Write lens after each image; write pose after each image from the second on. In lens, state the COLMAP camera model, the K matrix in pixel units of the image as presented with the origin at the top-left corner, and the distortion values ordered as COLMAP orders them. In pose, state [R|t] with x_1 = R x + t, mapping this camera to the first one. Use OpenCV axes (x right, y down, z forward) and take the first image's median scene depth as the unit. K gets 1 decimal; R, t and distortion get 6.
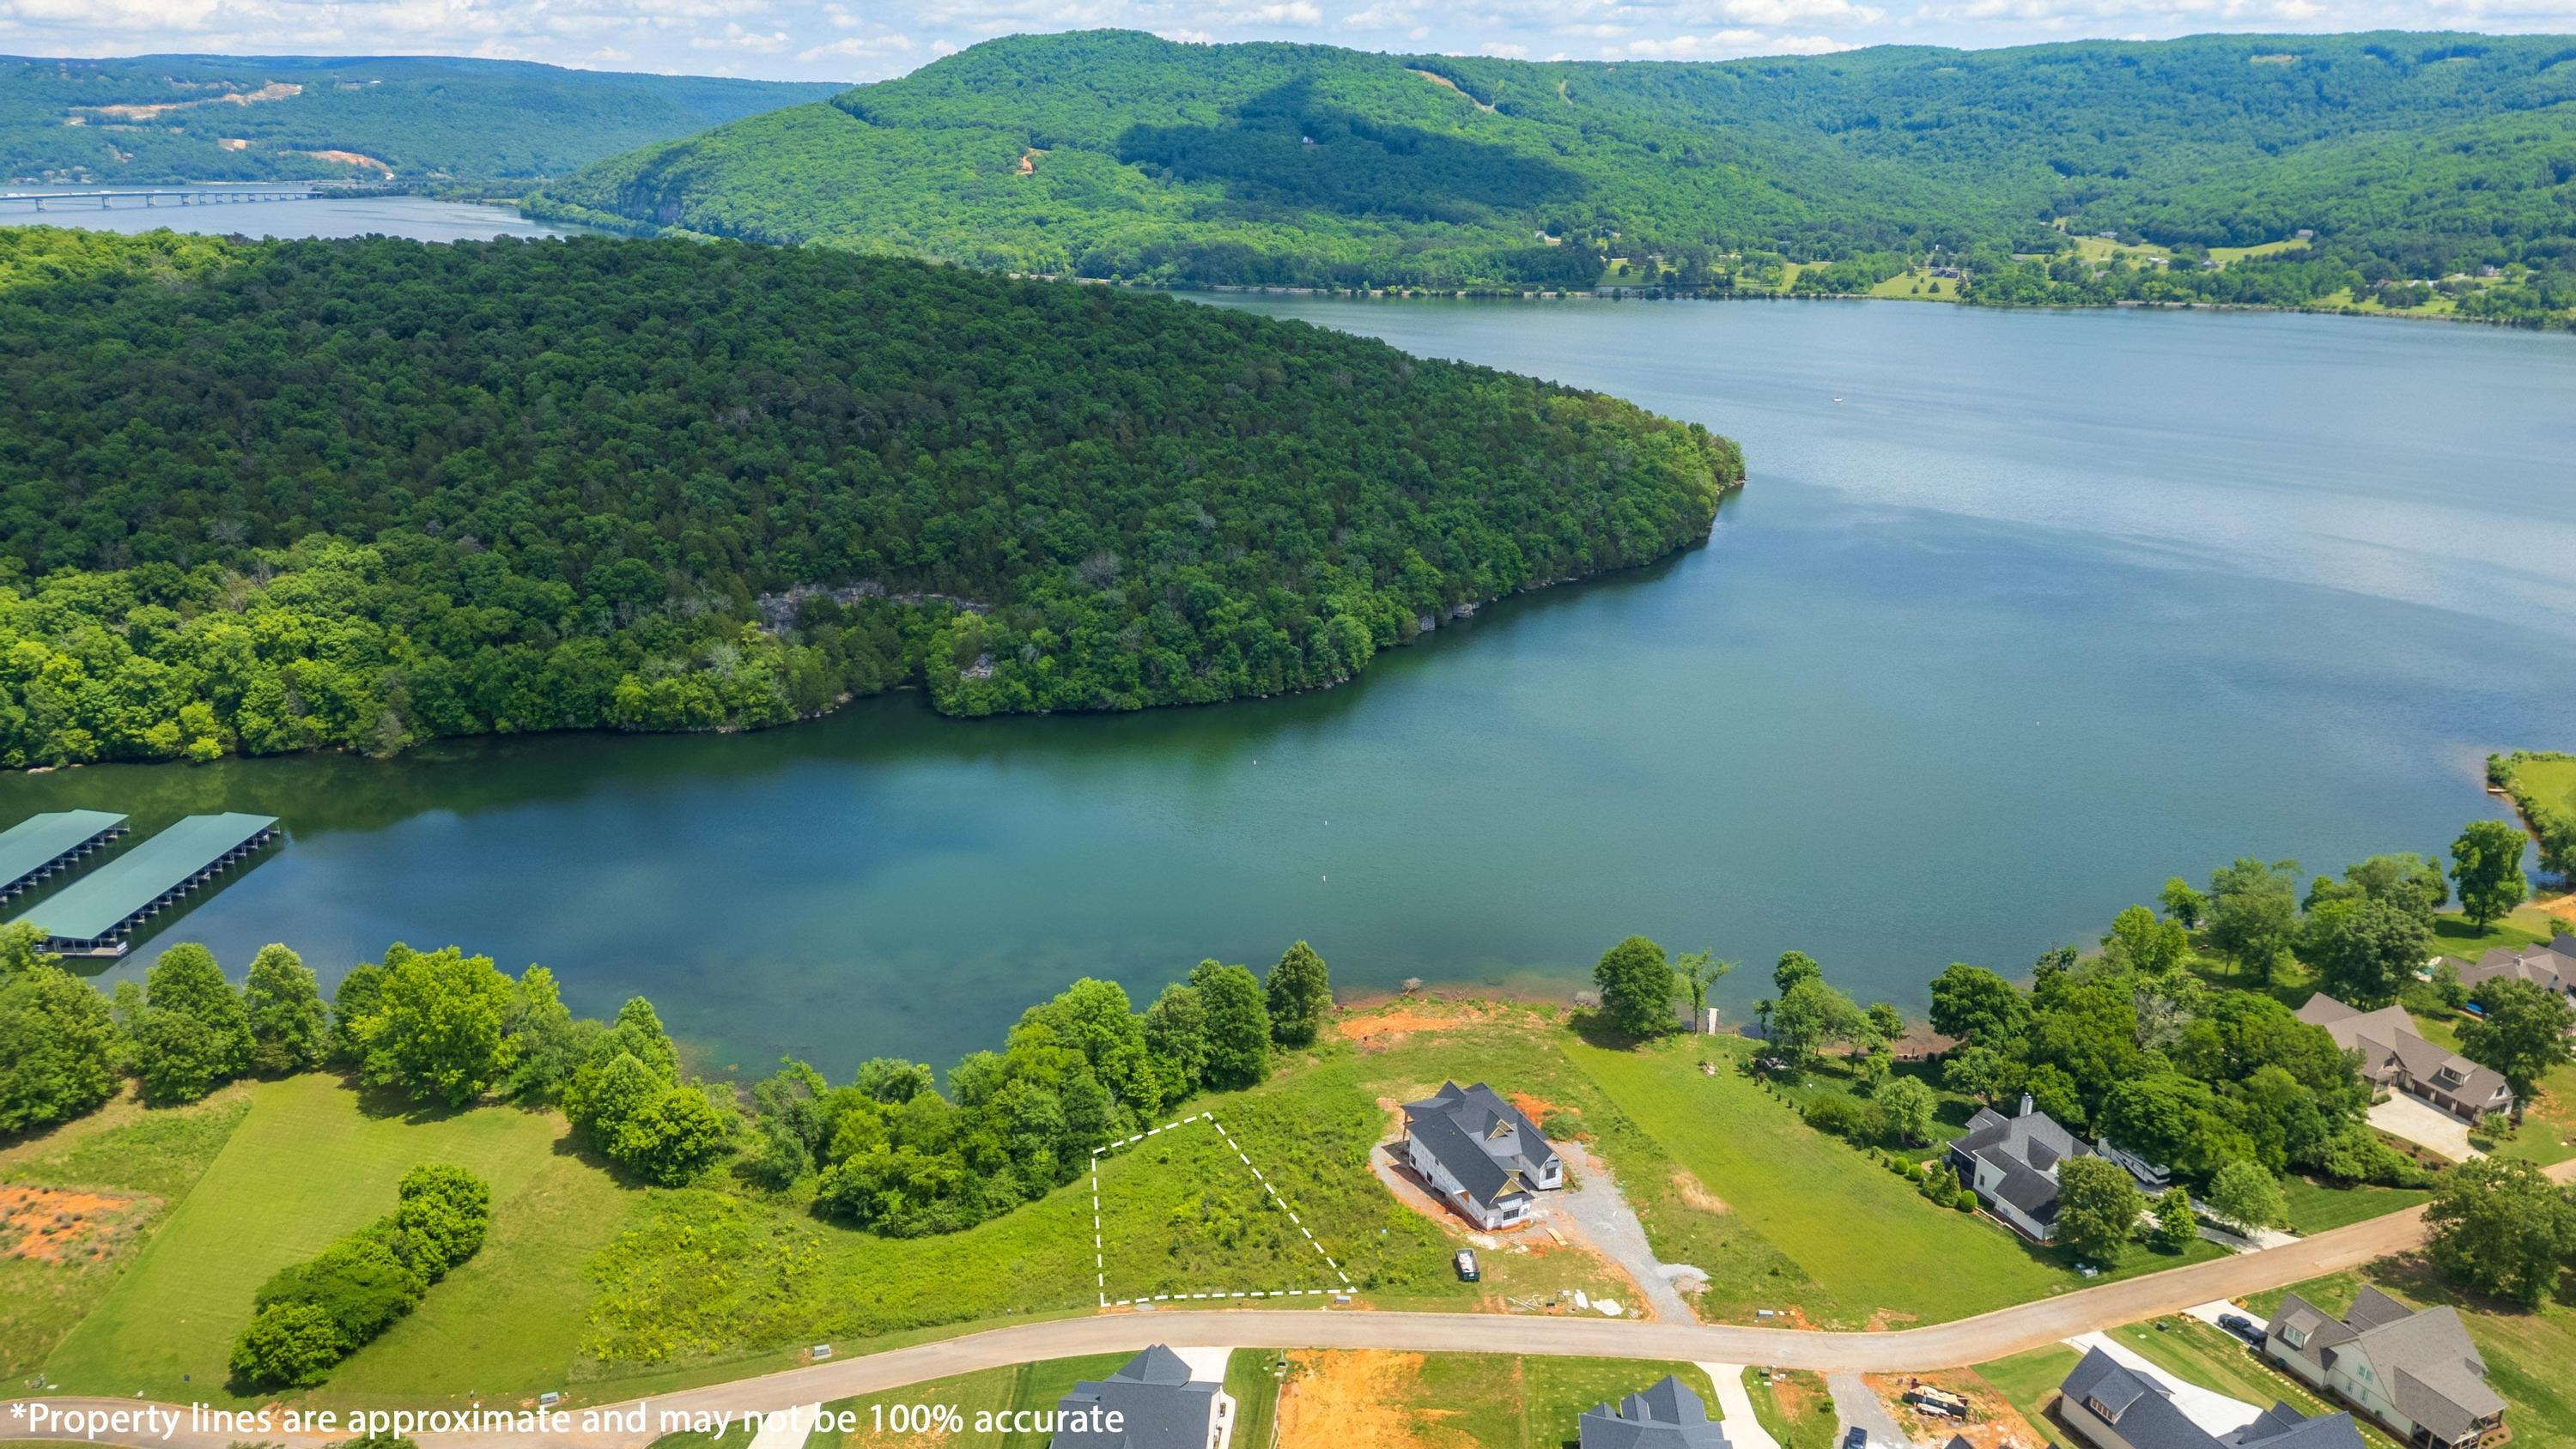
lens RADIAL K [[1863.7, 0, 1314.1], [0, 1863.7, 732.0], [0, 0, 1]] dist [0.065769, -0.058262]
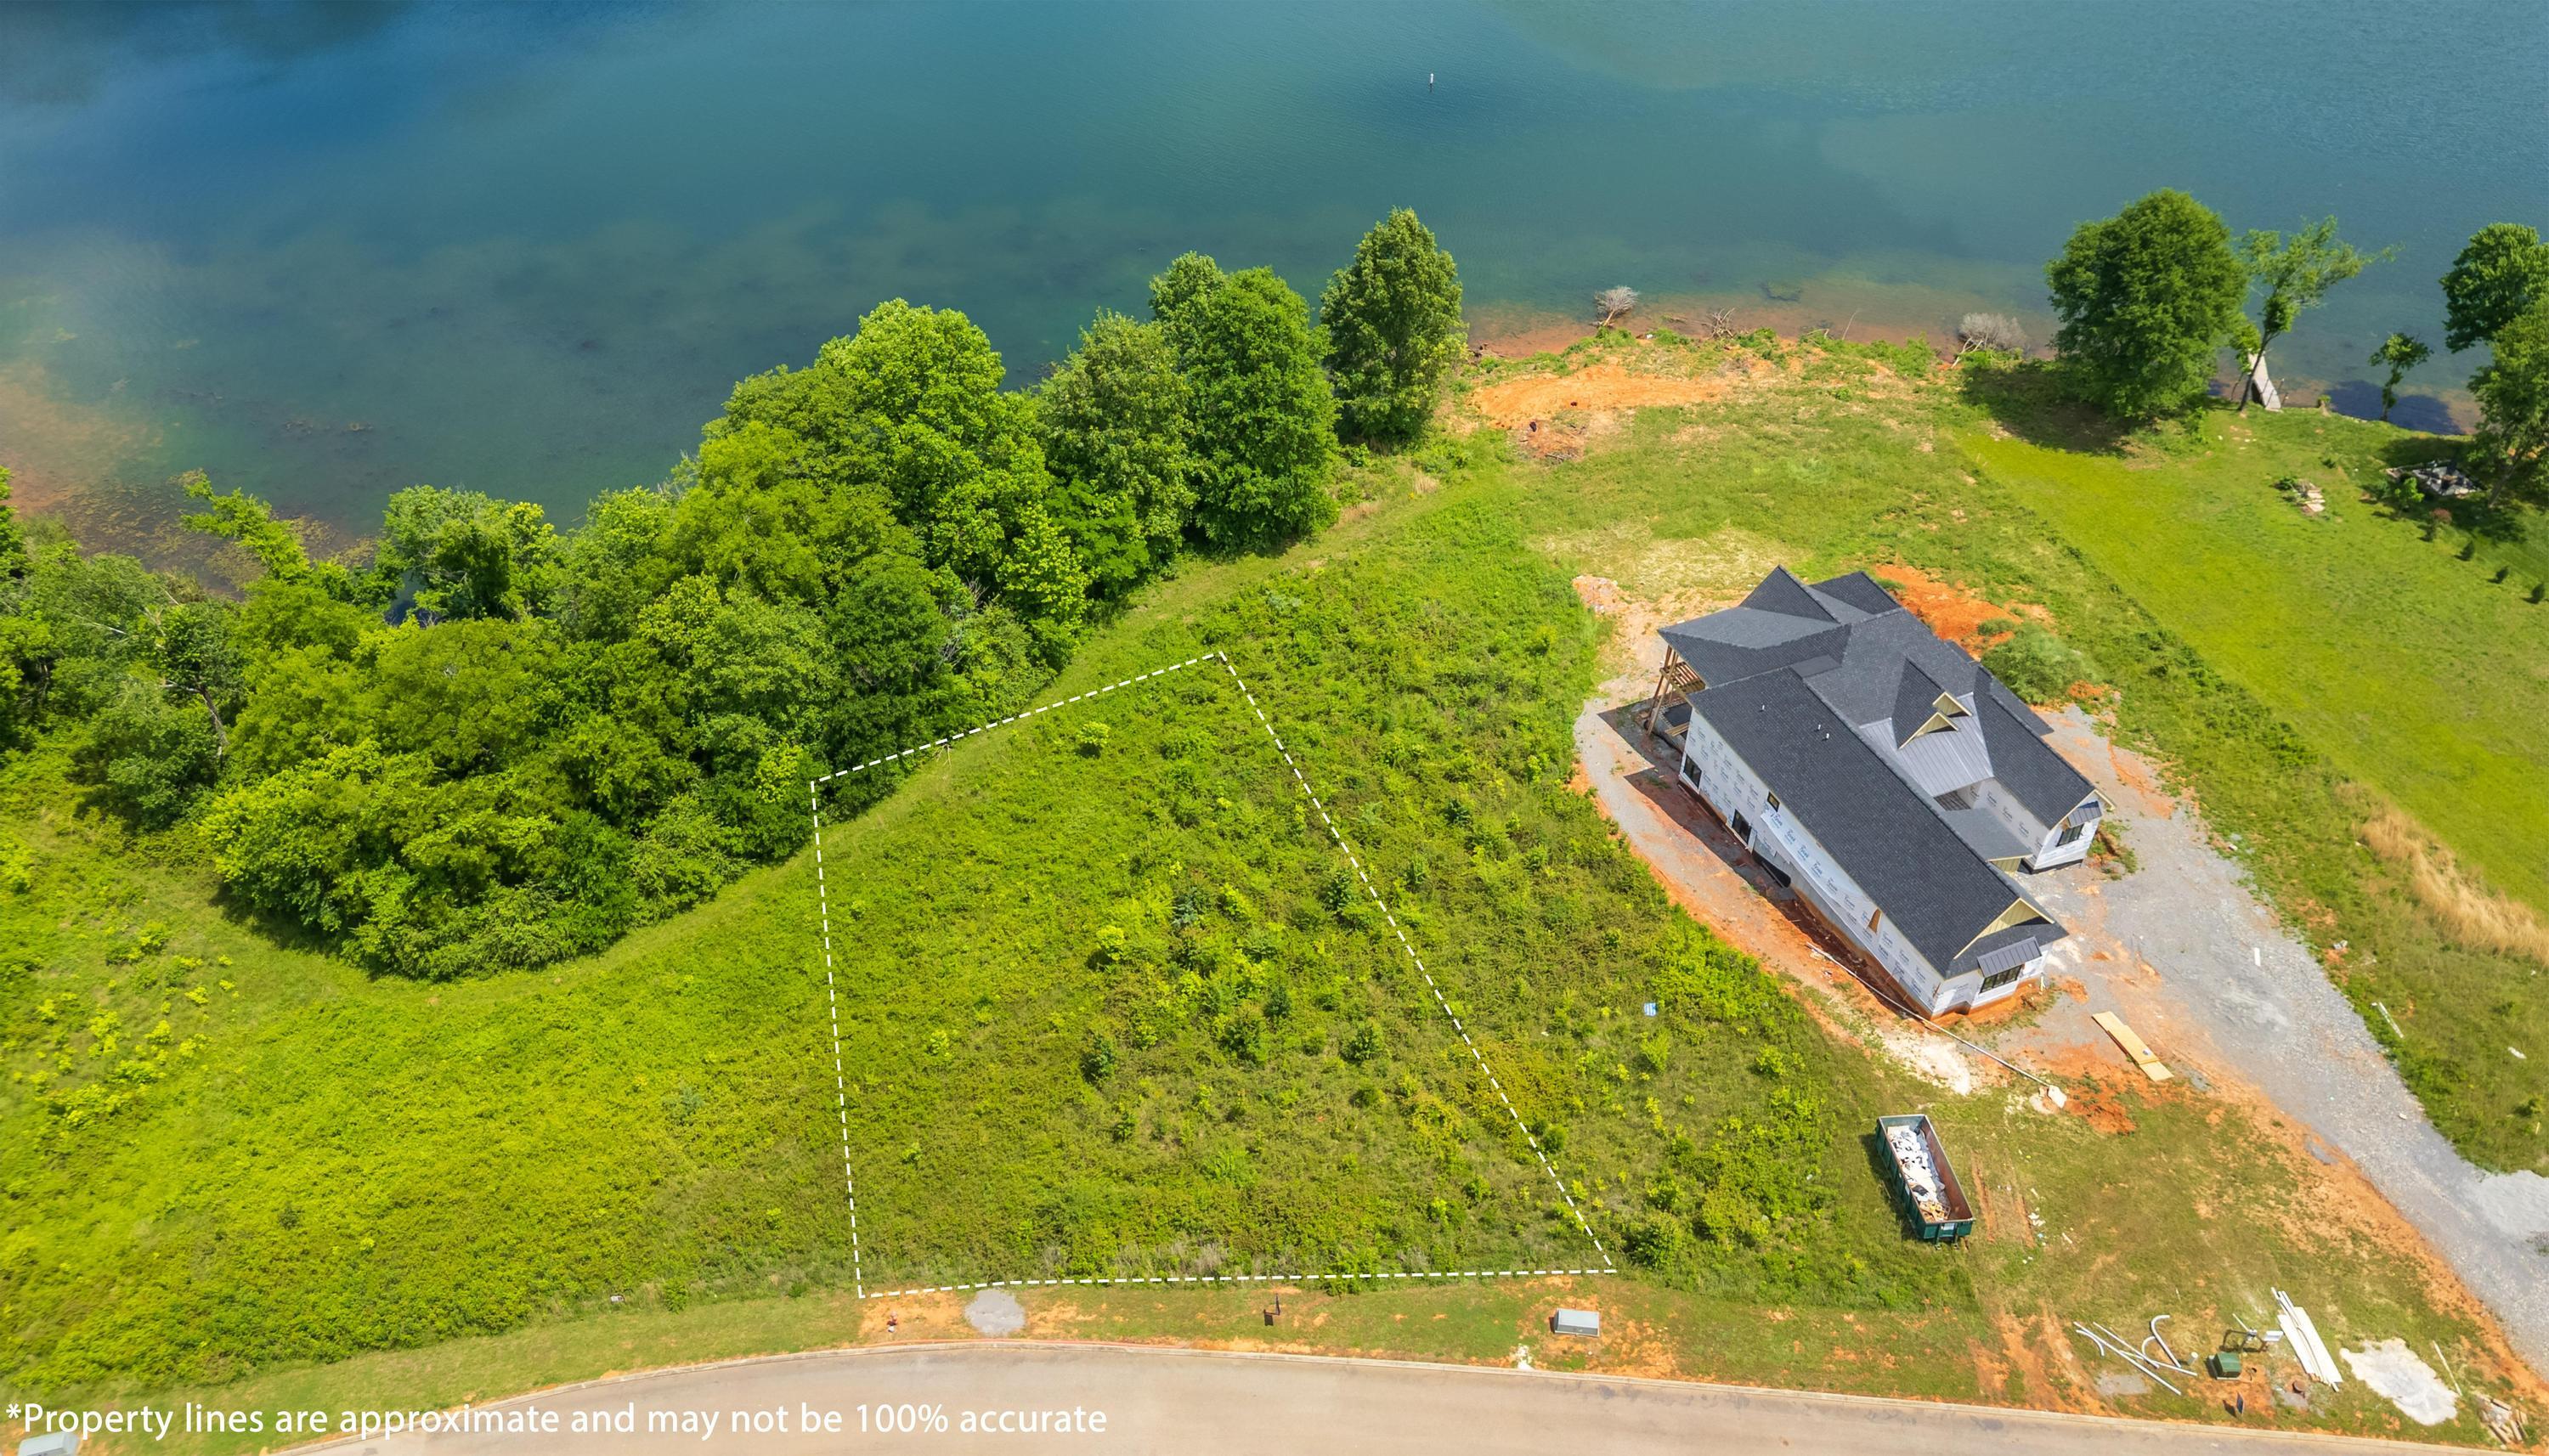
lens RADIAL K [[1820.3, 0, 1281.3], [0, 1820.3, 767.5], [0, 0, 1]] dist [0.054407, -0.023989]
pose [[0.999440, 0.010868, -0.031656, -0.020524], [0.002695, 0.916612, 0.399768, 0.058703], [0.033361, -0.399630, 0.916069, 0.539413]]
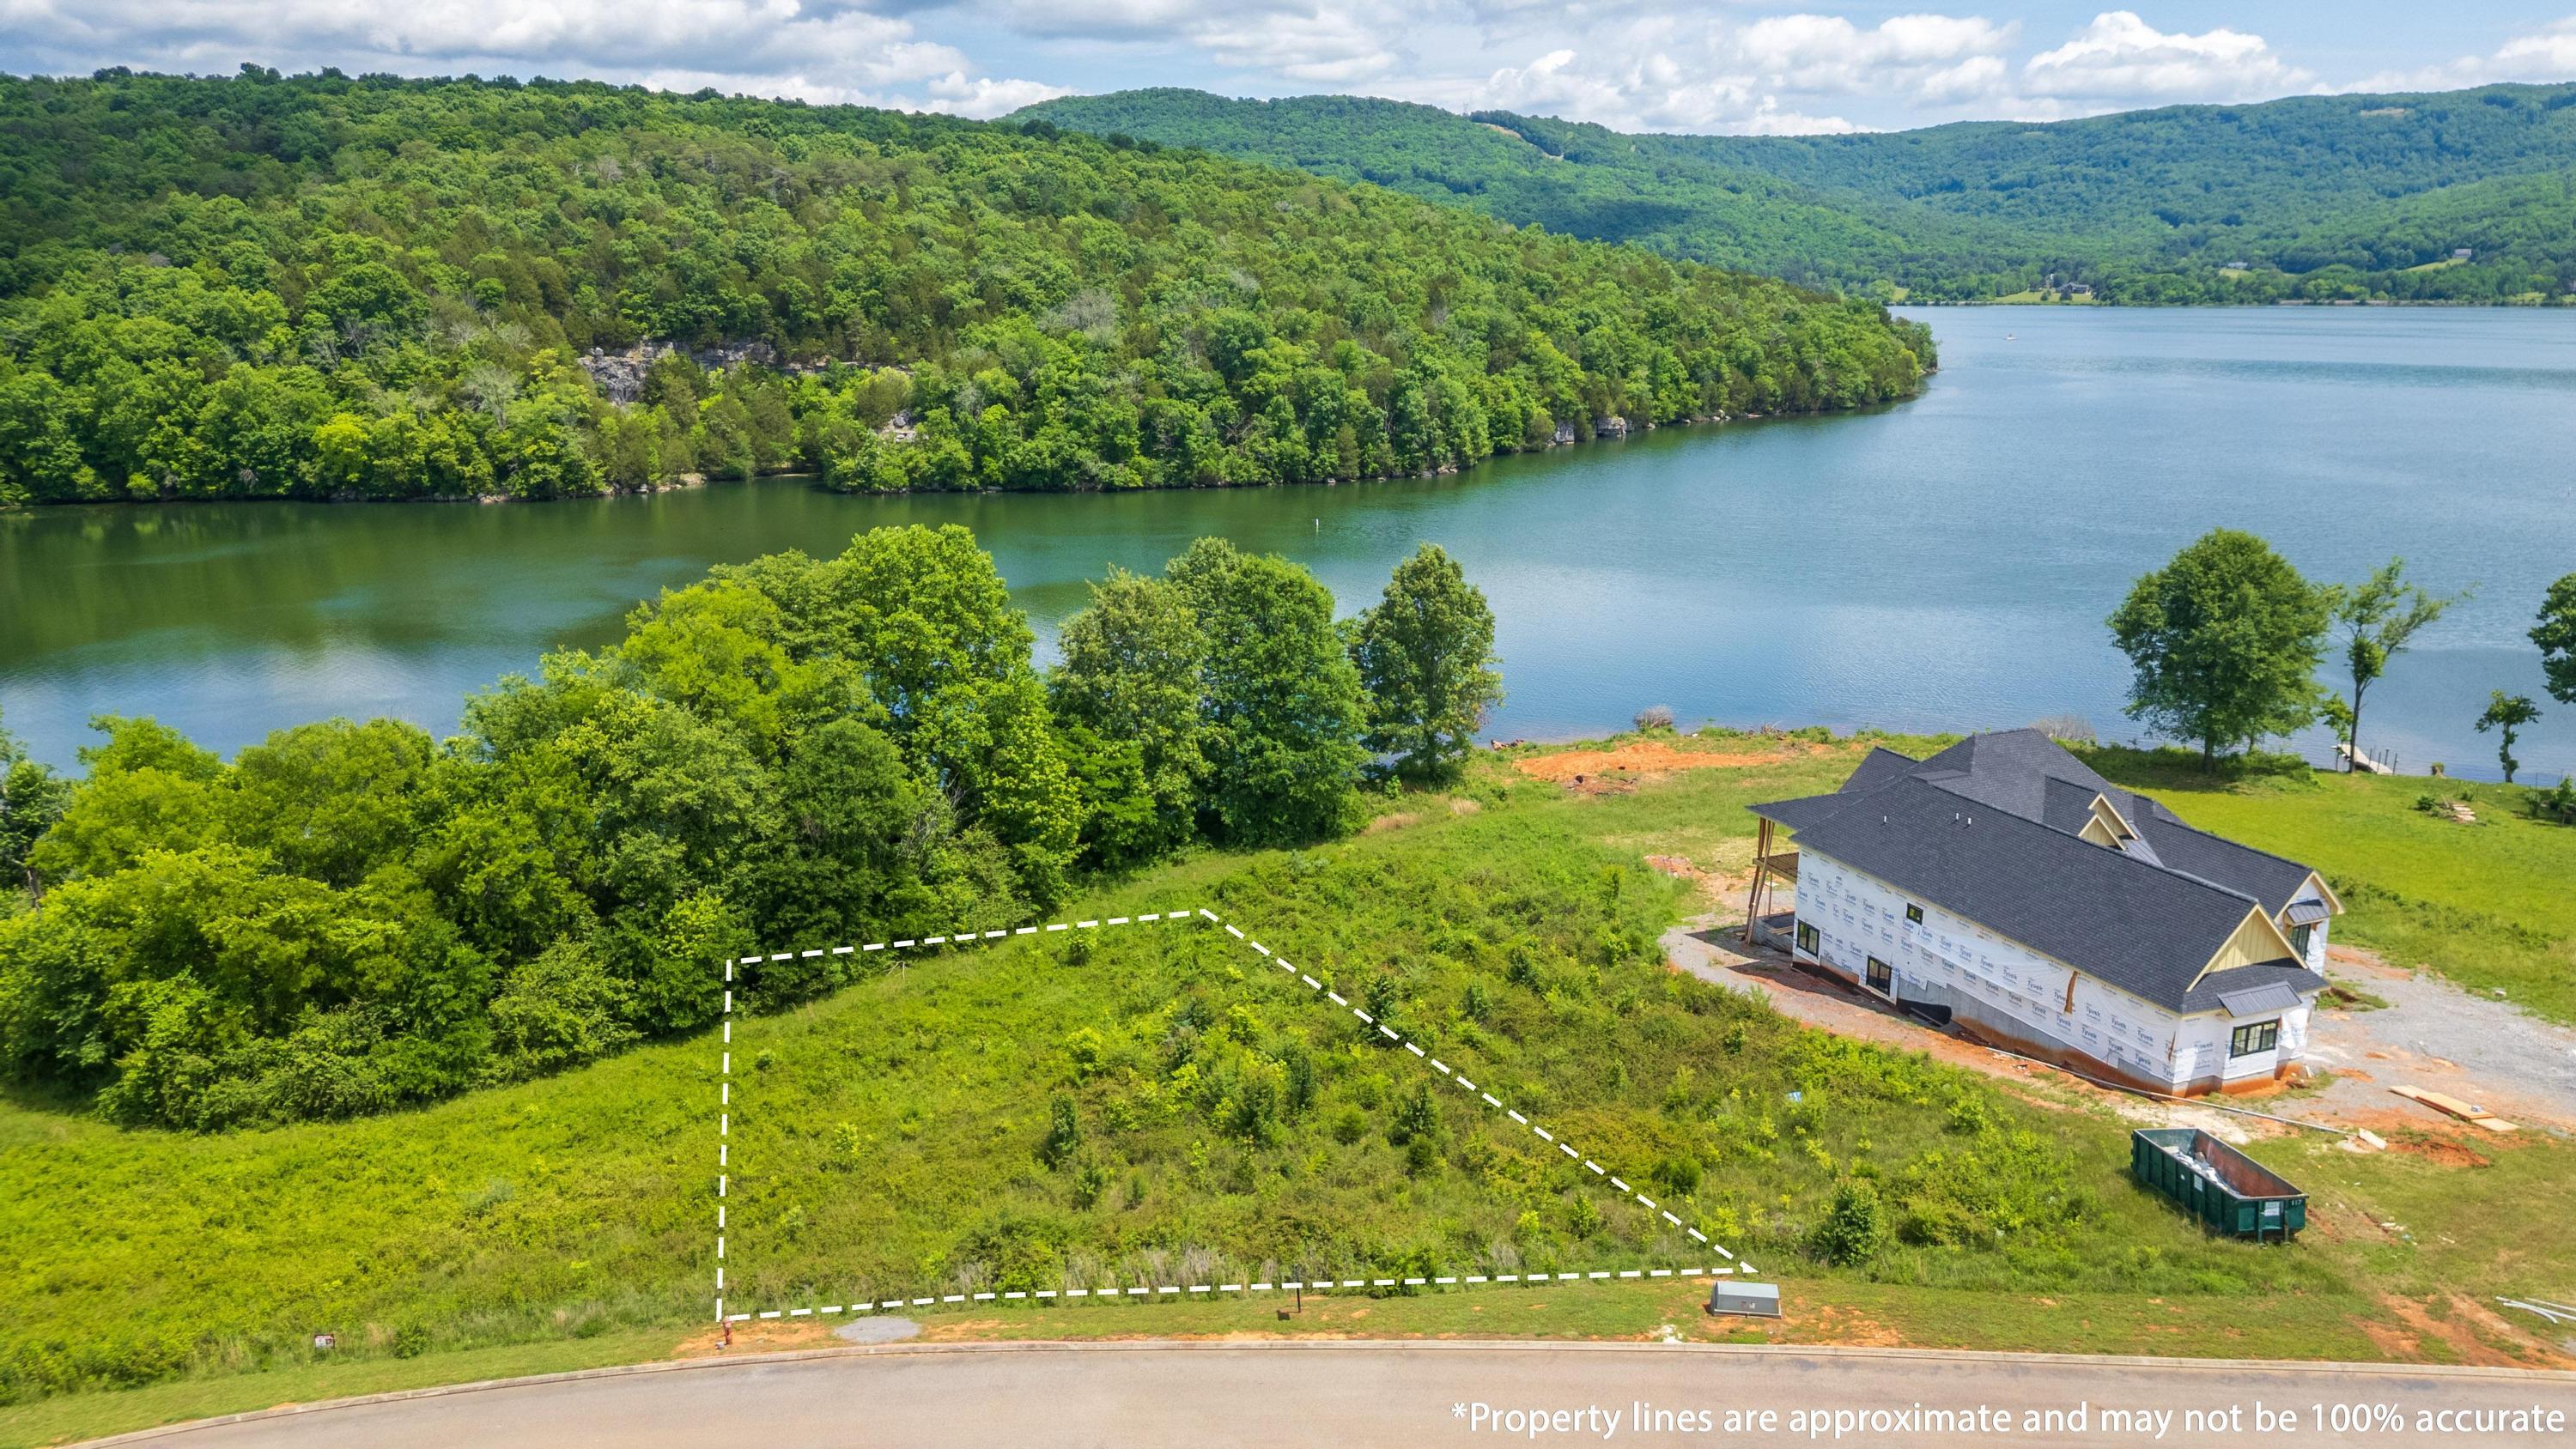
lens RADIAL K [[1863.7, 0, 1296.4], [0, 1863.7, 731.5], [0, 0, 1]] dist [0.065769, -0.058262]
pose [[0.999178, -0.005352, -0.040189, -0.020997], [0.002658, 0.997764, -0.066781, 0.182900], [0.040456, 0.066619, 0.996958, 0.562861]]
